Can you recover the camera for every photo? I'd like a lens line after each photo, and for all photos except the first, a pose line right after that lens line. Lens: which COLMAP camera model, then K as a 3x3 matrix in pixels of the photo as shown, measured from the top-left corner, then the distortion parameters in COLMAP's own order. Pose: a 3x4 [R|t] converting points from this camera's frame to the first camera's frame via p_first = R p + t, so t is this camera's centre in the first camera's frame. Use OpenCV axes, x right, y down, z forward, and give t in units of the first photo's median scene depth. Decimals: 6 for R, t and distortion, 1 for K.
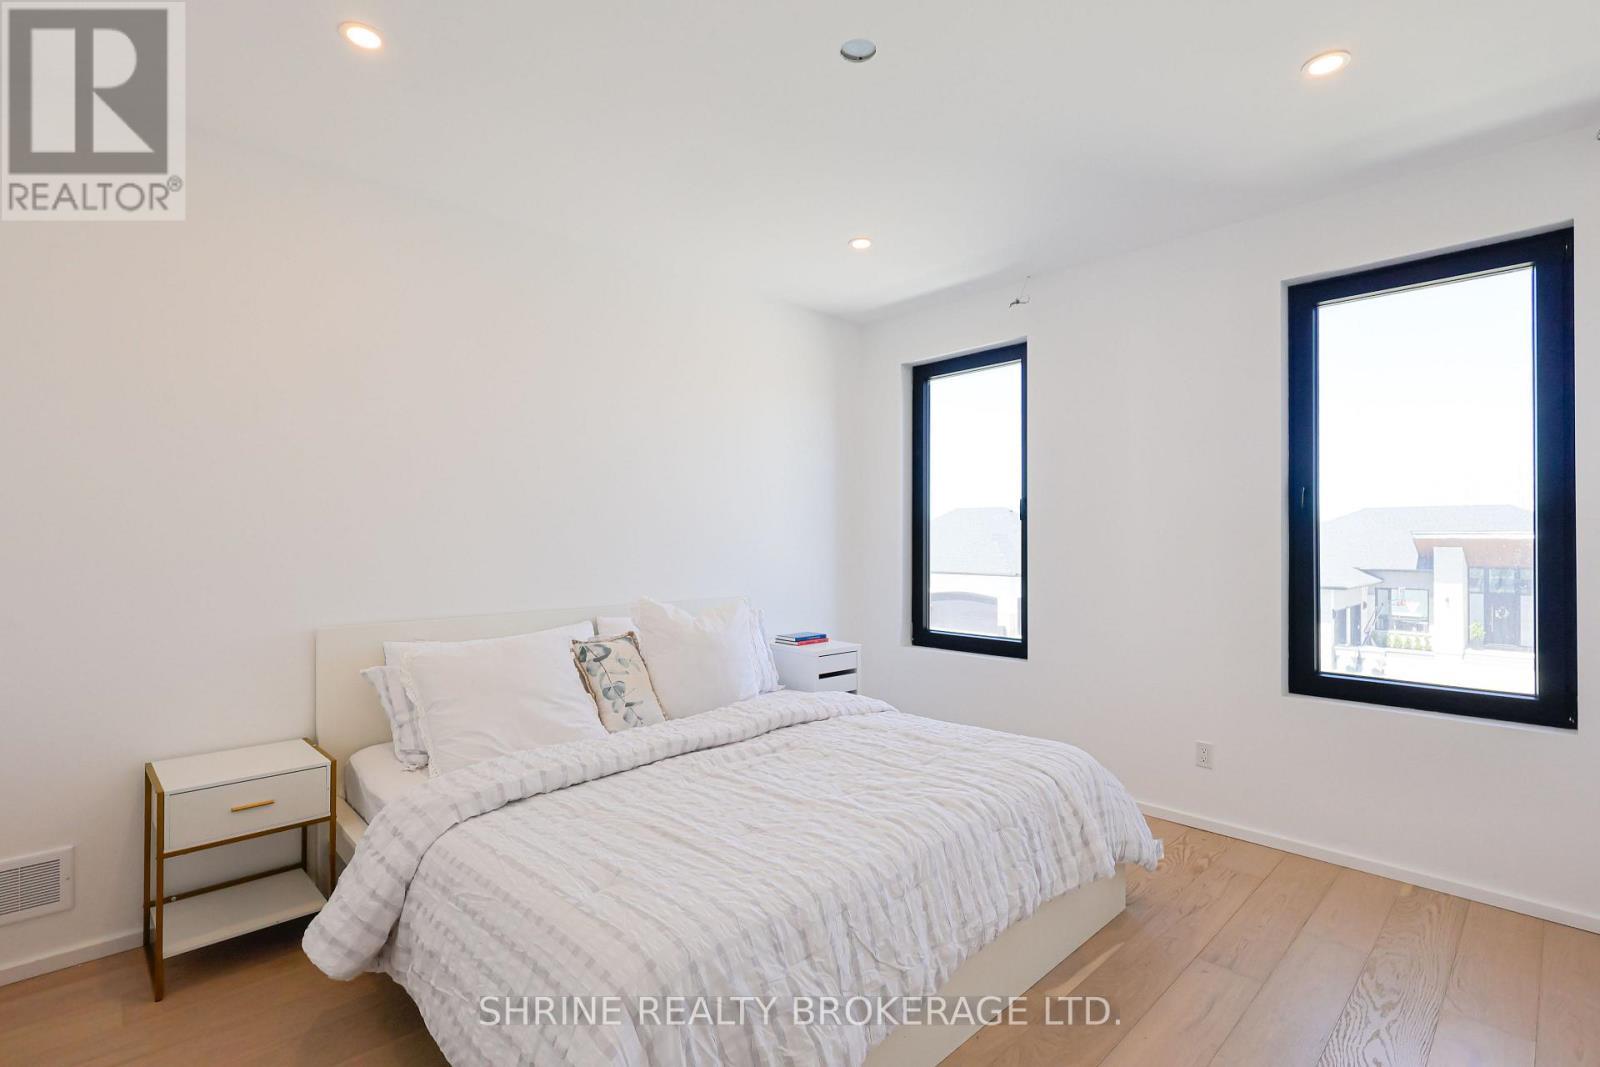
lens RADIAL K [[754.6, 0, 800.0], [0, 754.6, 533.5], [0, 0, 1]] dist [-0.002998, 0.000164]
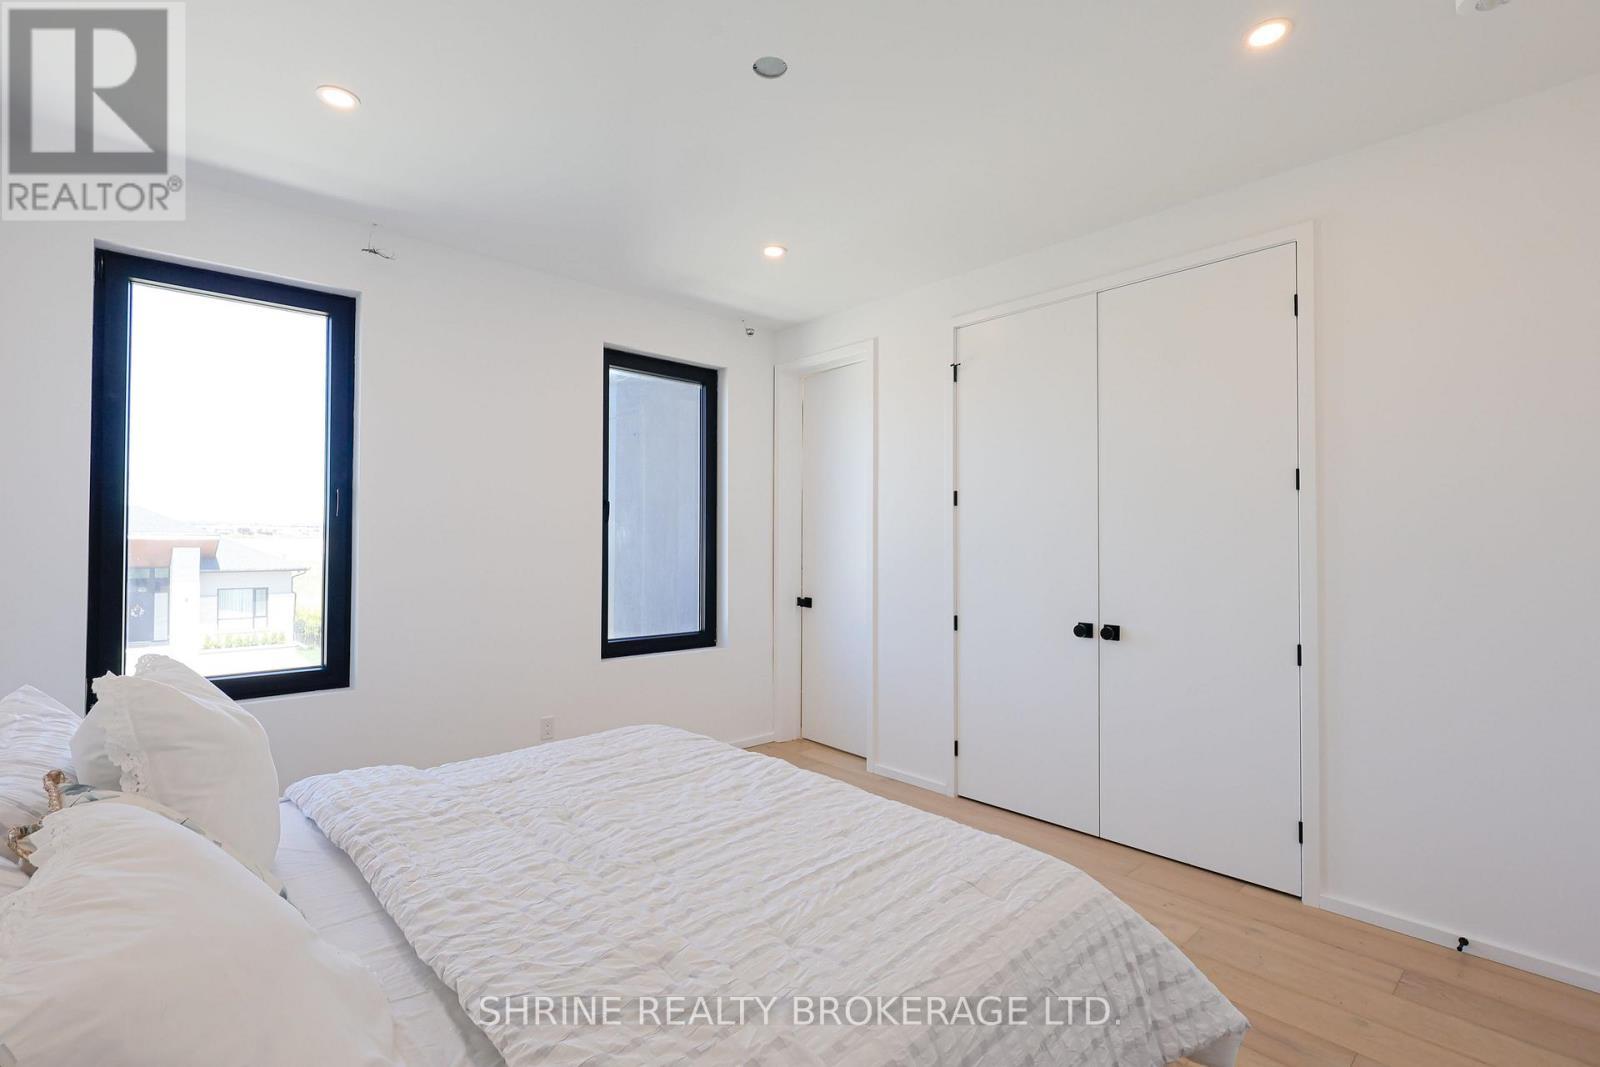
lens RADIAL K [[726.4, 0, 800.0], [0, 726.4, 533.5], [0, 0, 1]] dist [0.004035, 0.000177]
pose [[0.031540, 0.008828, 0.999464, -0.803106], [-0.012106, 0.999891, -0.008449, -0.002085], [-0.999429, -0.011833, 0.031644, 0.793659]]
